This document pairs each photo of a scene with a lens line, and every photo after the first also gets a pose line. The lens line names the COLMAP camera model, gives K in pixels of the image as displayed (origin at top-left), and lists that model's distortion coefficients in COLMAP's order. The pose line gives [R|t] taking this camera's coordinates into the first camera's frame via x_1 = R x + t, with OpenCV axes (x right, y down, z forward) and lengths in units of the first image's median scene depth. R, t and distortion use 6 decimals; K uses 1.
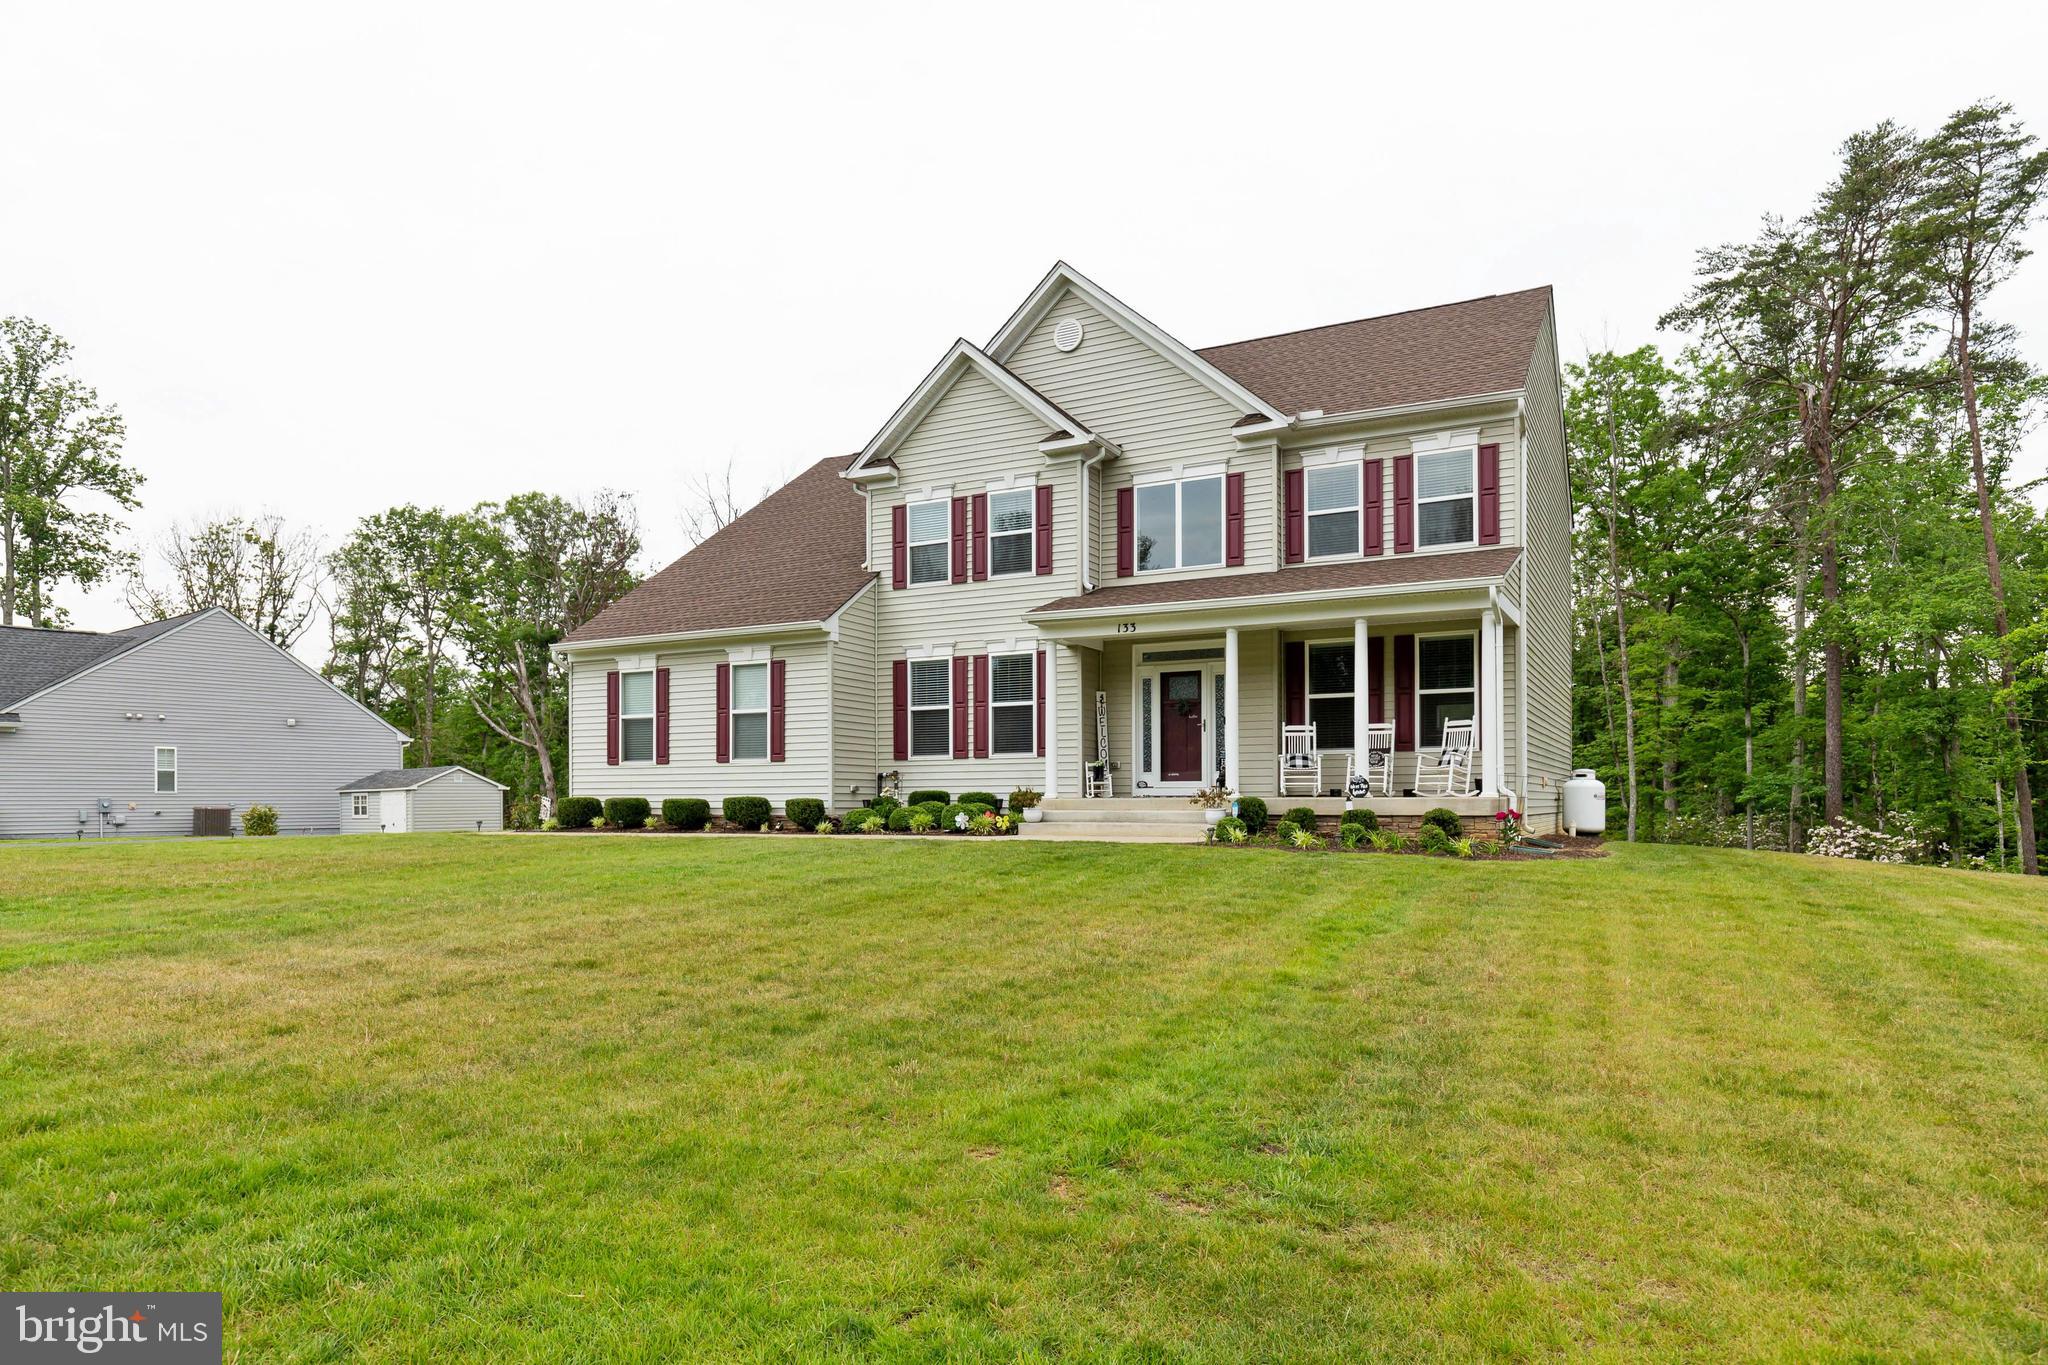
lens RADIAL K [[1143.1, 0, 1037.9], [0, 1143.1, 766.9], [0, 0, 1]] dist [0.009040, 0.001619]
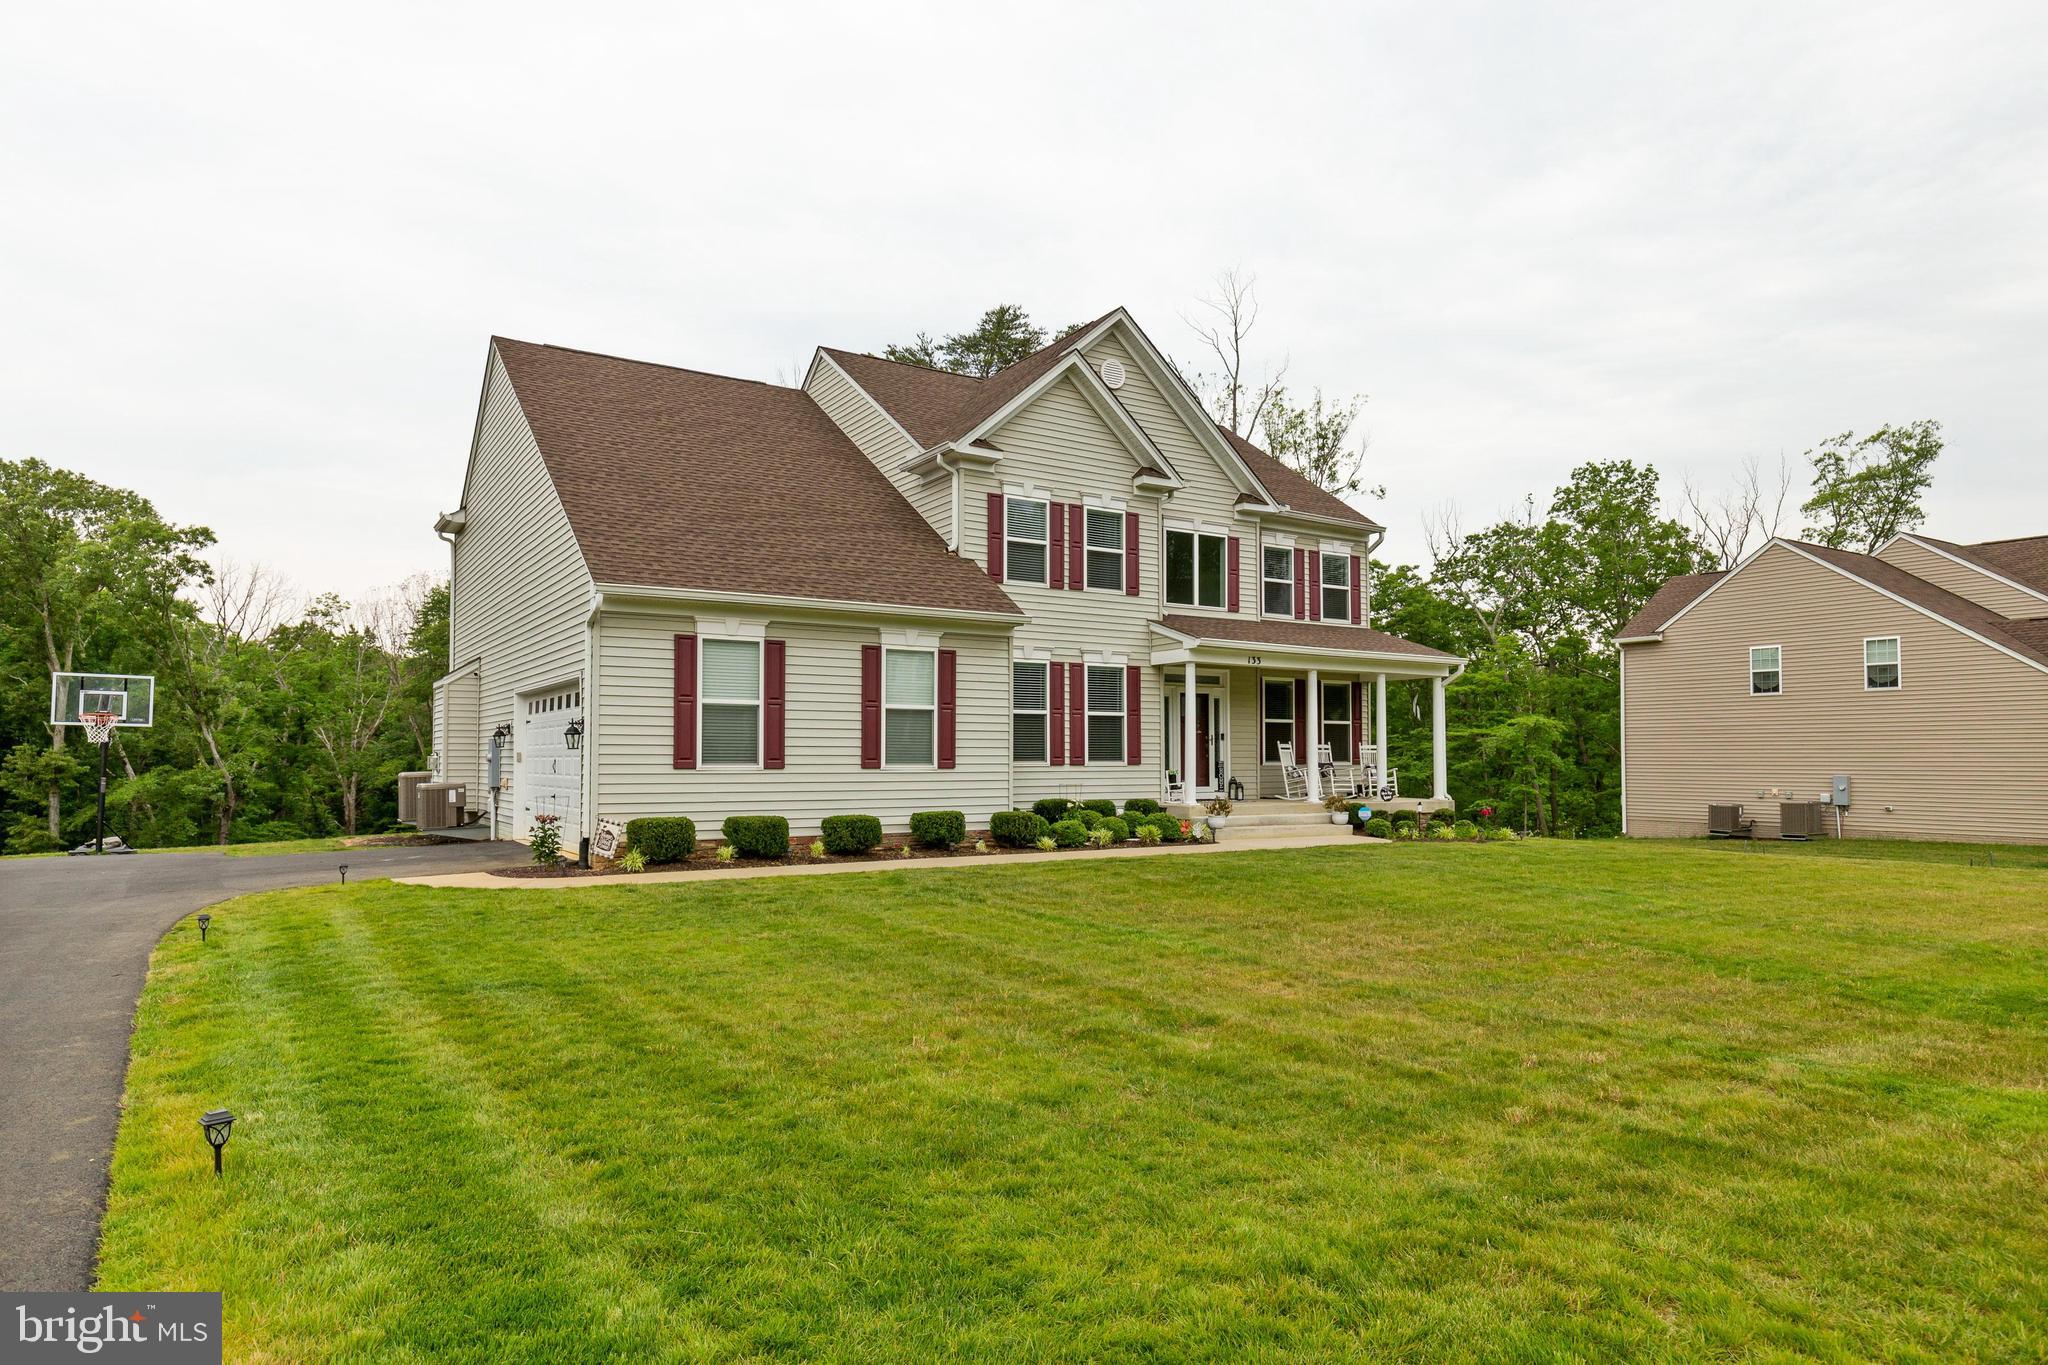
lens RADIAL K [[1216.4, 0, 1033.3], [0, 1216.4, 719.0], [0, 0, 1]] dist [-0.001406, -0.001248]
pose [[0.495893, 0.038216, 0.867543, -0.996421], [-0.004849, 0.999137, -0.041240, -0.004234], [-0.868370, 0.016244, 0.495650, 0.502157]]
